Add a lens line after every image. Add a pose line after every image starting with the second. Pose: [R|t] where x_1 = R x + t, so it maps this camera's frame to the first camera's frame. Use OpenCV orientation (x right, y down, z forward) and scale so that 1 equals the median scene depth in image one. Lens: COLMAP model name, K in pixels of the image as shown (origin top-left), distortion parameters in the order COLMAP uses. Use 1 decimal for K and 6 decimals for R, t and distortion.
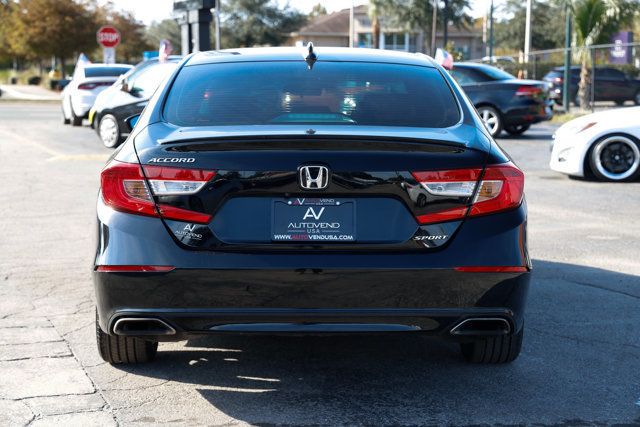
lens RADIAL K [[1260.7, 0, 320.5], [0, 1260.7, 215.8], [0, 0, 1]] dist [0.330361, 0.000000]
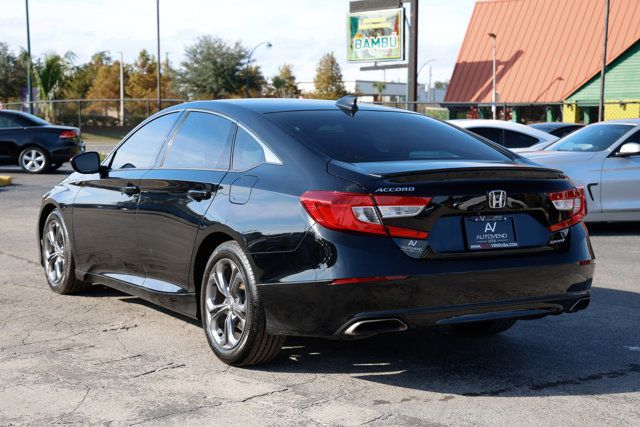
lens RADIAL K [[1012.9, 0, 319.6], [0, 1012.9, 213.6], [0, 0, 1]] dist [0.204523, 0.000000]
pose [[0.859658, -0.038429, 0.509422, -0.682118], [0.049110, 0.998765, -0.007530, -0.016464], [-0.508504, 0.031491, 0.860484, 0.183853]]
